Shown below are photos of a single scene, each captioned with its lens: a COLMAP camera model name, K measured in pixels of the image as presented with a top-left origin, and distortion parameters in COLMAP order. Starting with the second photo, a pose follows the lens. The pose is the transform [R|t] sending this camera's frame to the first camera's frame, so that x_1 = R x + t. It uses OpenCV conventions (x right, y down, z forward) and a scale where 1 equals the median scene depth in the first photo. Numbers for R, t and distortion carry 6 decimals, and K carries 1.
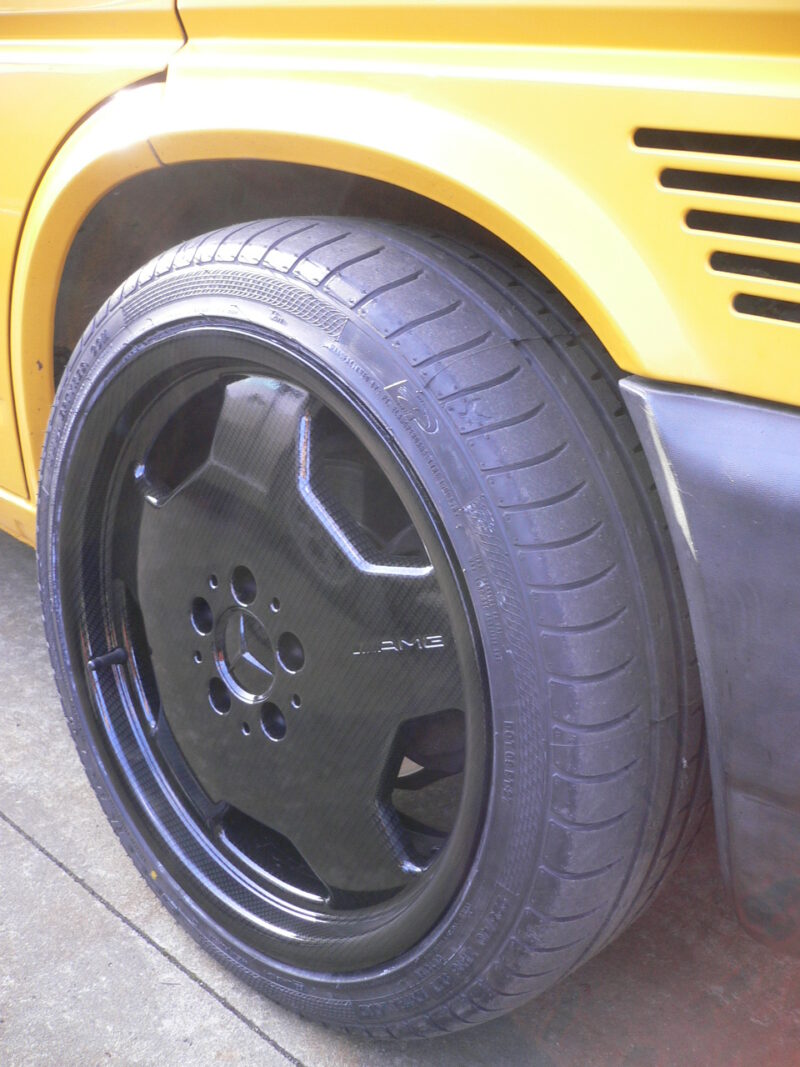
lens RADIAL K [[1147.2, 0, 400.0], [0, 1147.2, 533.5], [0, 0, 1]] dist [-0.048142, 0.007545]
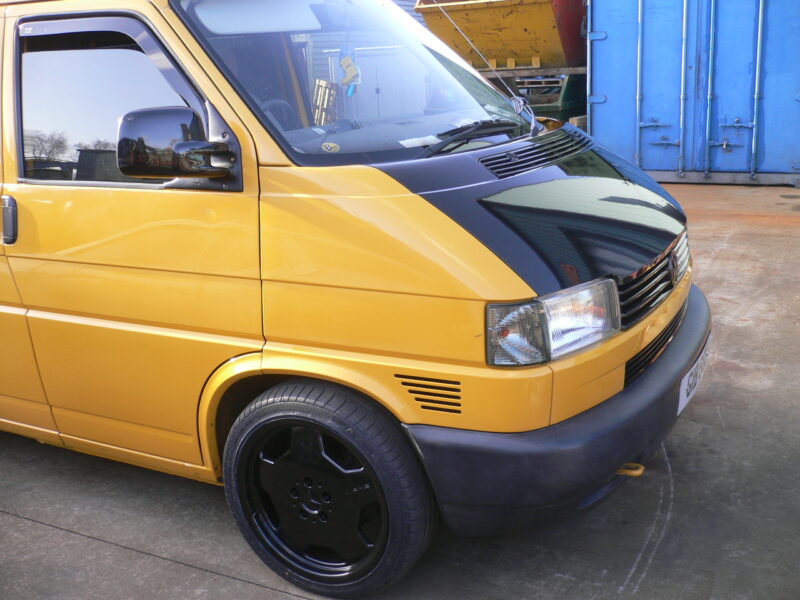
lens RADIAL K [[860.1, 0, 400.0], [0, 860.1, 300.0], [0, 0, 1]] dist [-0.048142, 0.007545]
pose [[0.952230, -0.192087, 0.237406, -0.459136], [0.205878, 0.977970, -0.034489, -0.426052], [-0.225550, 0.081718, 0.970798, -2.047114]]
